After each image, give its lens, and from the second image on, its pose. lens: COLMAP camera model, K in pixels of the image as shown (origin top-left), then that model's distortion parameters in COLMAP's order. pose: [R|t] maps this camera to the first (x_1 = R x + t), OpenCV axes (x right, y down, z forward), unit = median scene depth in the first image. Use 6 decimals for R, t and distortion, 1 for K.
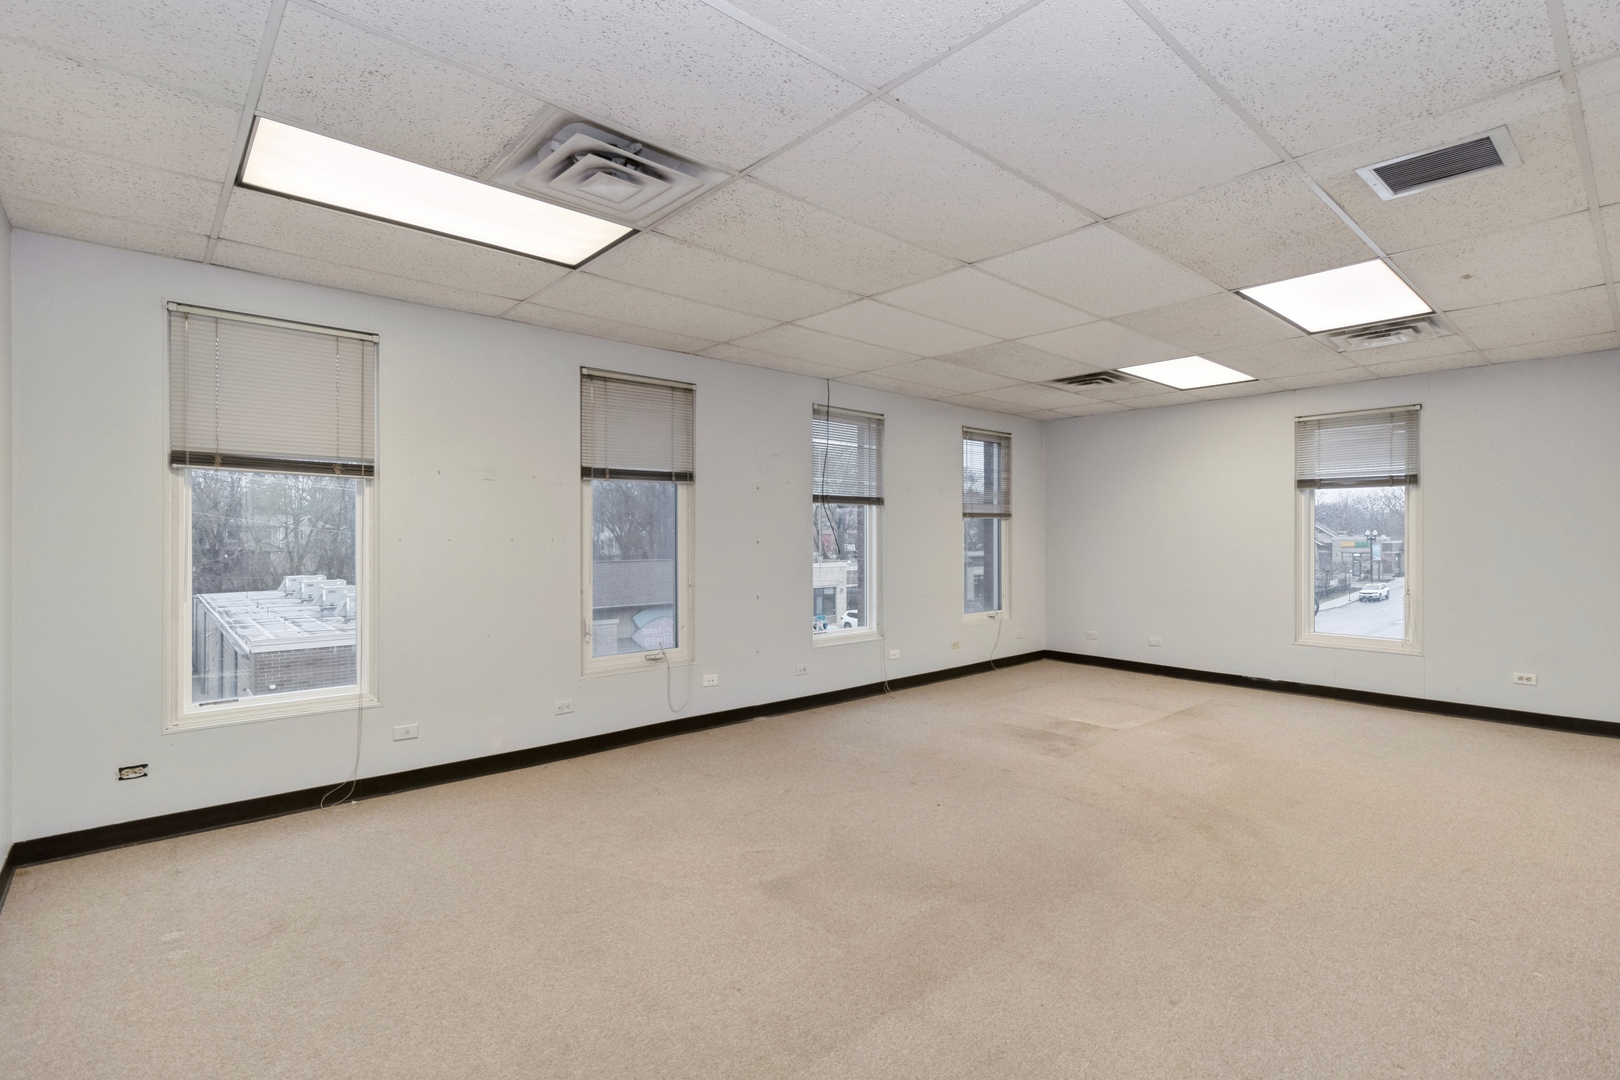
lens RADIAL K [[755.2, 0, 809.8], [0, 755.2, 539.8], [0, 0, 1]] dist [-0.001280, -0.000037]
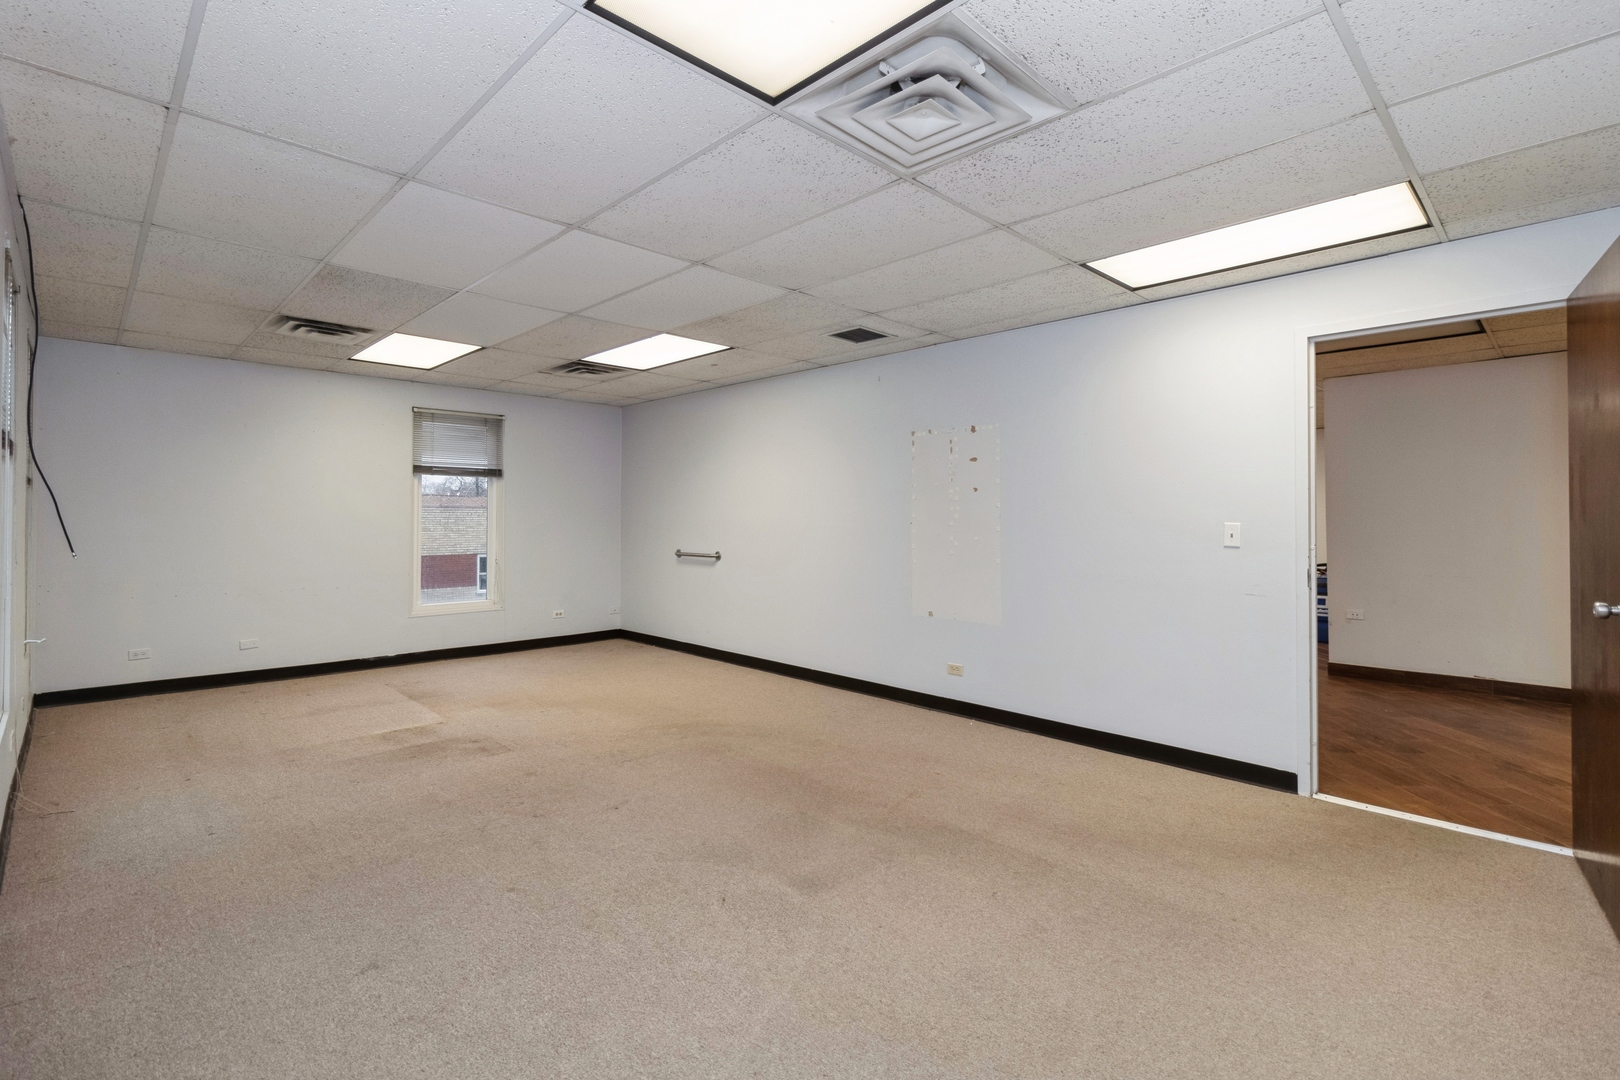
lens RADIAL K [[755.2, 0, 811.8], [0, 755.2, 511.3], [0, 0, 1]] dist [-0.001280, -0.000037]
pose [[-0.052590, 0.007974, 0.998584, -0.654974], [0.001065, 0.999968, -0.007929, -0.005331], [-0.998616, 0.000647, -0.052597, 0.684371]]
